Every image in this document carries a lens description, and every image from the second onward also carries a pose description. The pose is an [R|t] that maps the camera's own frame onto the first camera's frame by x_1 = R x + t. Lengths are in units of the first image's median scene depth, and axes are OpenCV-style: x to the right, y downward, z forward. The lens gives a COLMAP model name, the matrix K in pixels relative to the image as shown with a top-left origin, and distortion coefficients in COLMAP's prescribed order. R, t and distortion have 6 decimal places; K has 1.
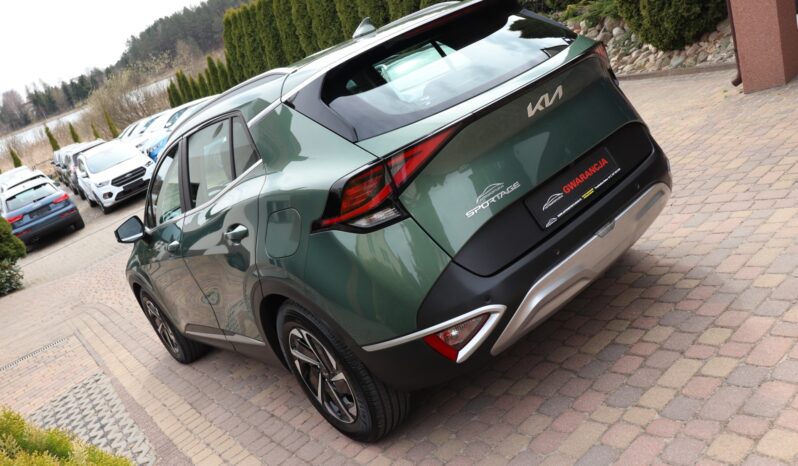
lens RADIAL K [[659.2, 0, 399.0], [0, 659.2, 233.0], [0, 0, 1]] dist [-0.152528, 0.135603]
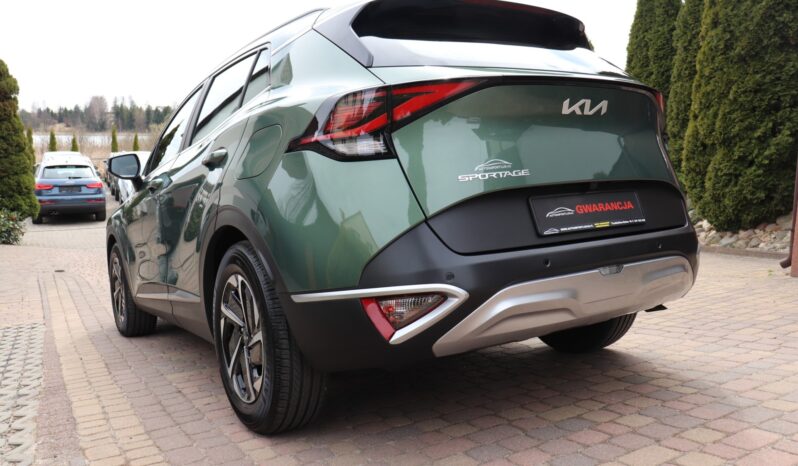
lens RADIAL K [[659.2, 0, 399.0], [0, 659.2, 233.0], [0, 0, 1]] dist [-0.152528, 0.135603]
pose [[0.939499, 0.335483, -0.069231, 0.083559], [-0.342525, 0.922579, -0.177552, 0.161063], [0.004306, 0.190523, 0.981673, 0.128428]]
